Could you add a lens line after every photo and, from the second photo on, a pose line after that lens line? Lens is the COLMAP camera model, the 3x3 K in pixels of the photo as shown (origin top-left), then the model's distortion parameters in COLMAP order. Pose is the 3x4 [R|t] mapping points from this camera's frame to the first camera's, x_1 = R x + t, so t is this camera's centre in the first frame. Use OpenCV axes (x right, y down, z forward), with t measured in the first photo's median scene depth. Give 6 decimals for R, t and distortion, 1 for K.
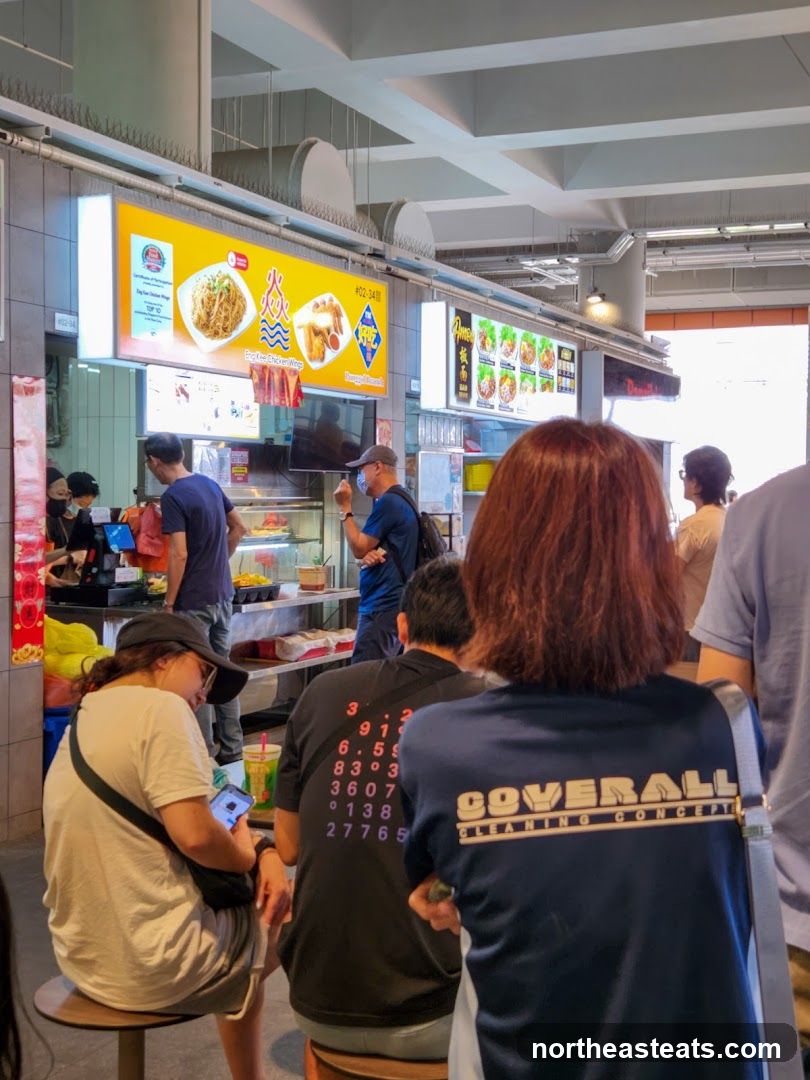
lens RADIAL K [[1500.0, 0, 463.1], [0, 1500.0, 536.3], [0, 0, 1]] dist [0.084892, 0.000000]
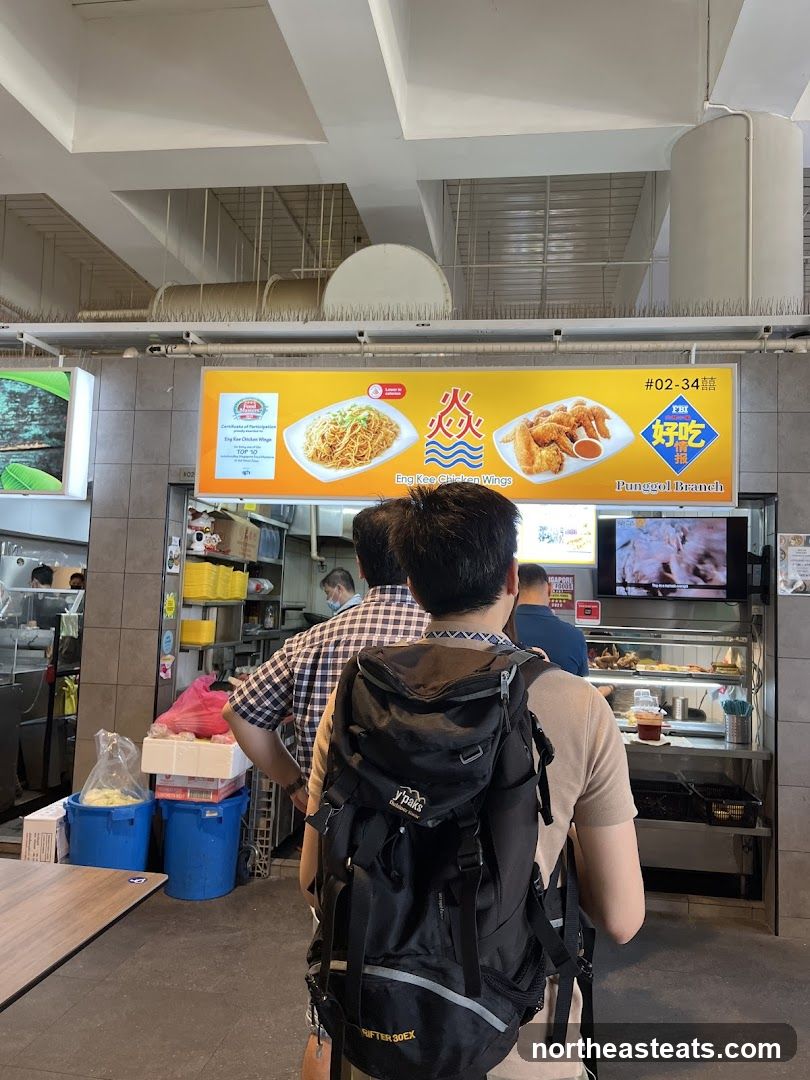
lens RADIAL K [[816.4, 0, 409.5], [0, 816.4, 534.6], [0, 0, 1]] dist [0.067071, -0.087612]
pose [[0.247358, -0.081804, -0.965465, 0.337893], [-0.060117, 0.993214, -0.099557, -0.025297], [0.967057, 0.082668, 0.240762, 0.768015]]
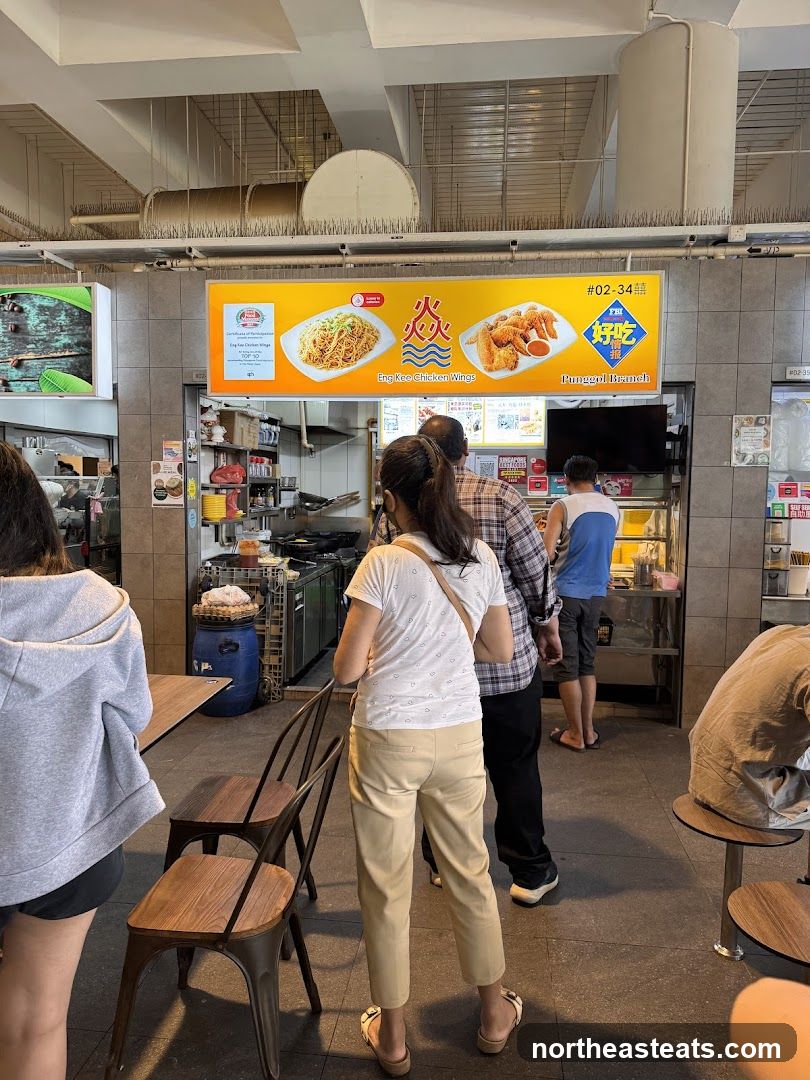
lens RADIAL K [[757.5, 0, 396.3], [0, 757.5, 540.5], [0, 0, 1]] dist [0.073820, -0.078425]
pose [[0.267011, 0.065536, -0.961462, 0.396785], [-0.034142, 0.997702, 0.058525, -0.022979], [0.963088, 0.017199, 0.268635, 0.744831]]
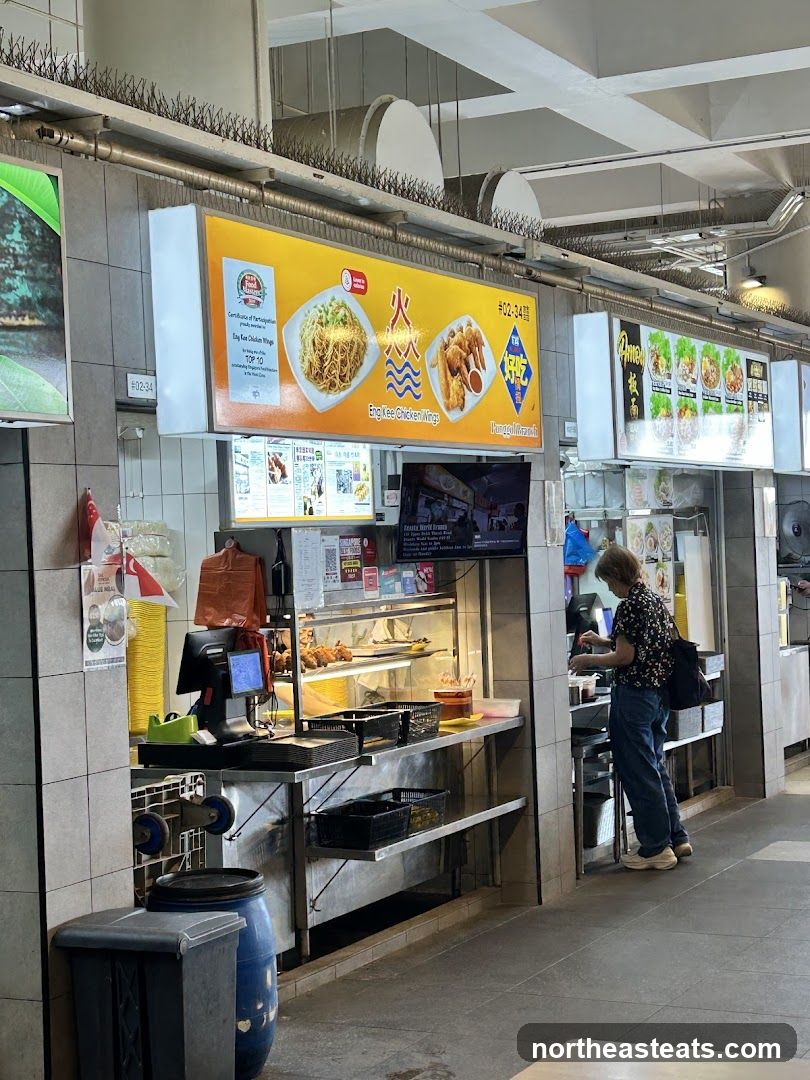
lens RADIAL K [[1947.5, 0, 401.3], [0, 1947.5, 540.2], [0, 0, 1]] dist [0.166338, 0.000000]
pose [[0.996857, -0.046279, -0.064302, -0.063060], [0.044582, 0.998625, -0.027584, -0.028444], [0.065491, 0.024630, 0.997549, 0.064652]]
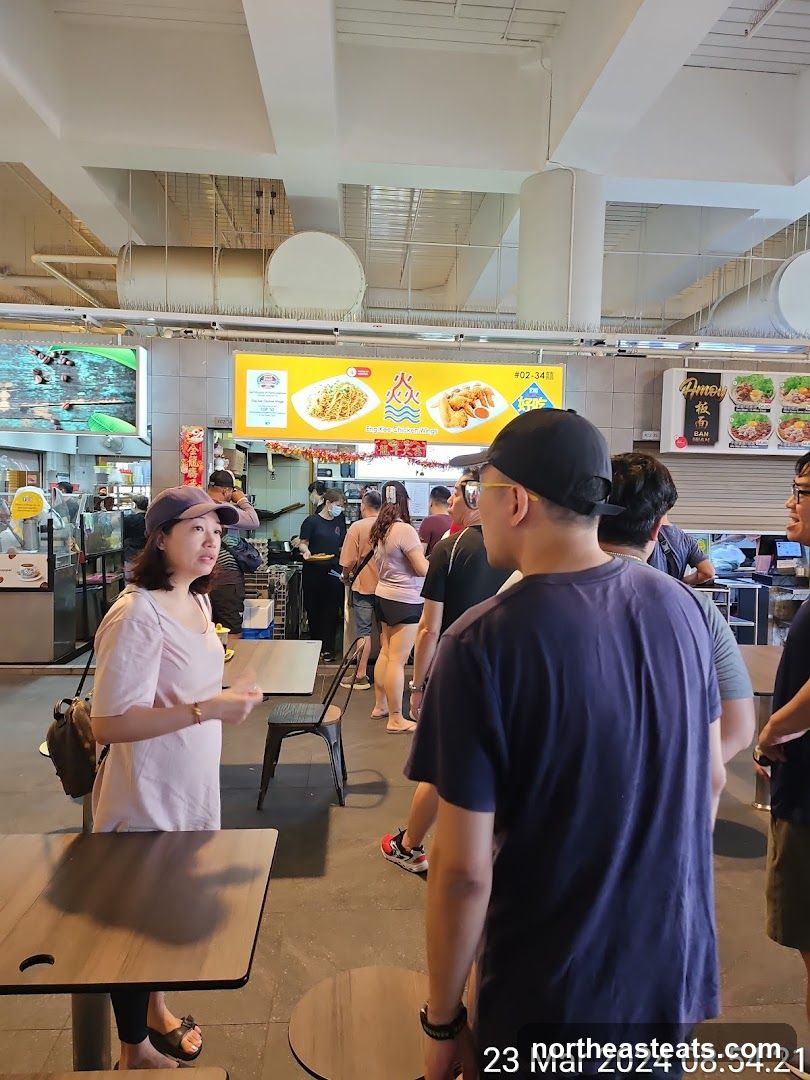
lens RADIAL K [[757.5, 0, 416.6], [0, 757.5, 533.0], [0, 0, 1]] dist [0.073820, -0.078425]
pose [[0.463109, 0.049267, -0.884931, 0.536122], [-0.042426, 0.998542, 0.033390, -0.033053], [0.885285, 0.022081, 0.464524, 0.584311]]
